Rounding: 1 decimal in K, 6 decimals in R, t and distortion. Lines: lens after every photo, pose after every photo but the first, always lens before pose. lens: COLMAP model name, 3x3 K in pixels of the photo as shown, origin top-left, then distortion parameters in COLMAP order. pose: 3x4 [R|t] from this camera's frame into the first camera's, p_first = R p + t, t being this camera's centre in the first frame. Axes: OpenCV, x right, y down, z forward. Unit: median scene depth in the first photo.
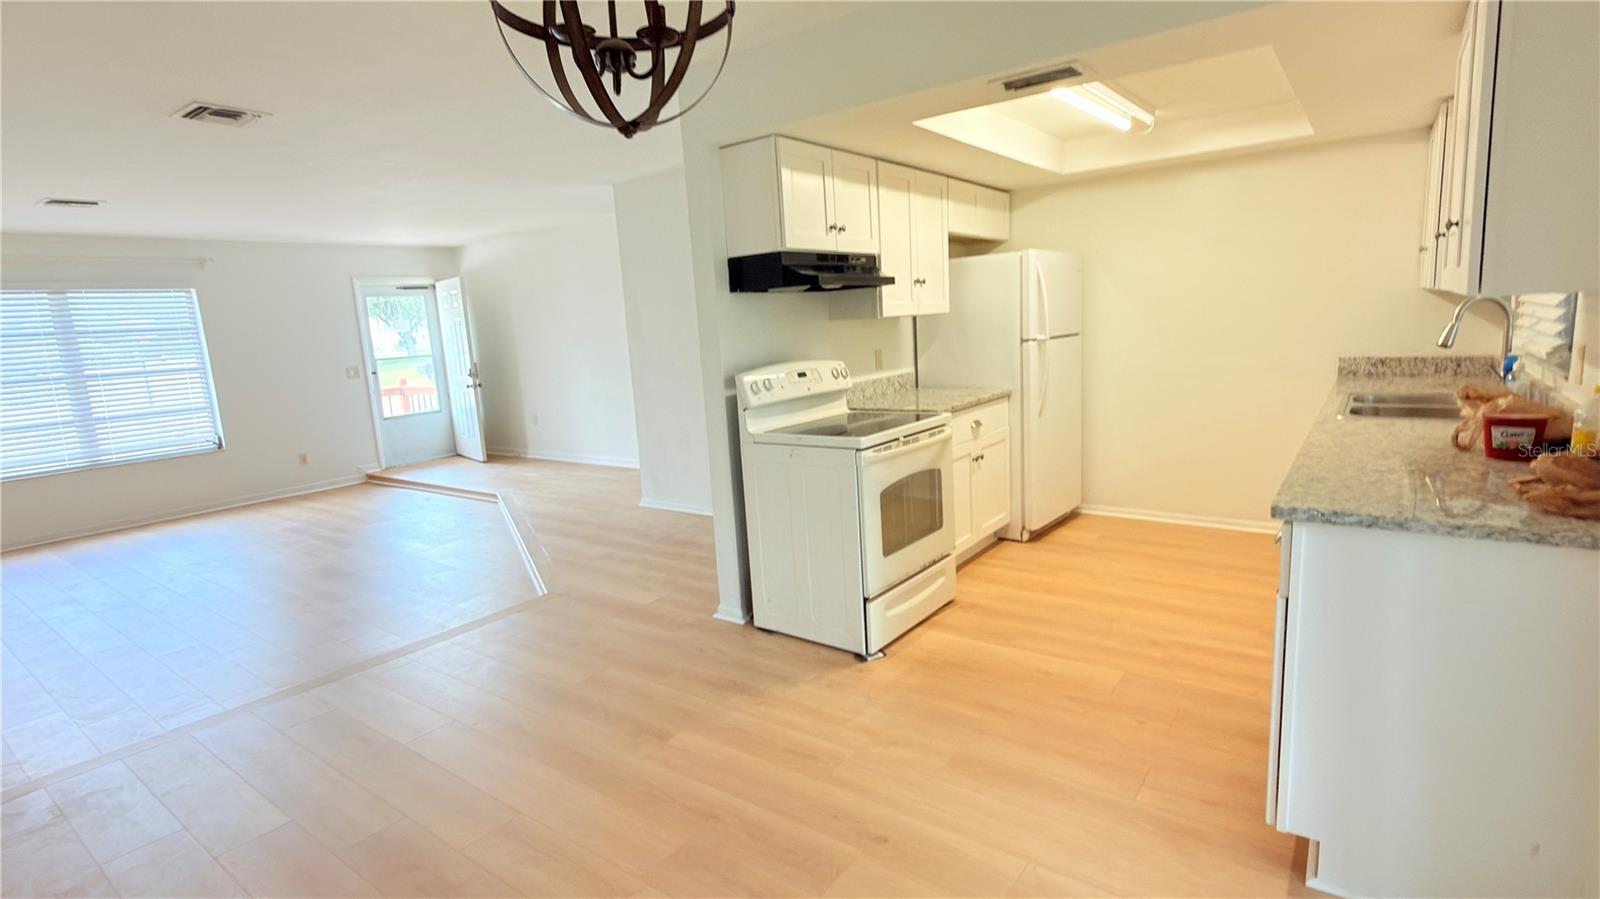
lens RADIAL K [[768.2, 0, 800.0], [0, 768.2, 449.5], [0, 0, 1]] dist [0.001037, -0.000497]
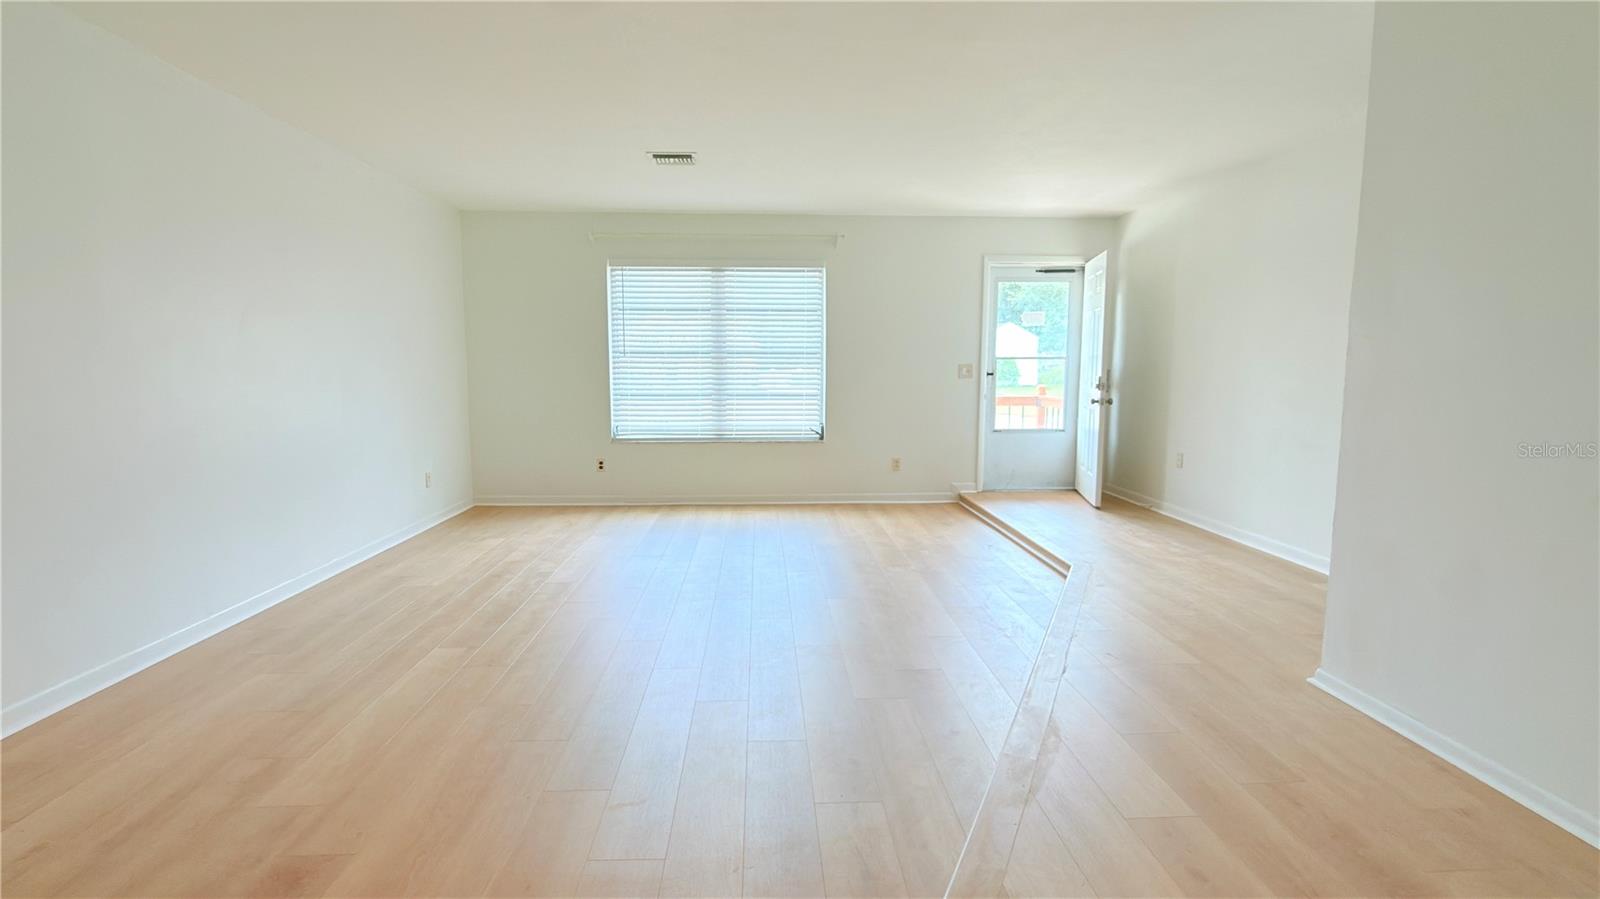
lens RADIAL K [[768.2, 0, 800.0], [0, 768.2, 449.5], [0, 0, 1]] dist [0.001037, -0.000497]
pose [[0.636008, 0.149097, -0.757142, -0.053359], [-0.169118, 0.984236, 0.051755, -0.029041], [0.752923, 0.095129, 0.651197, 0.327468]]
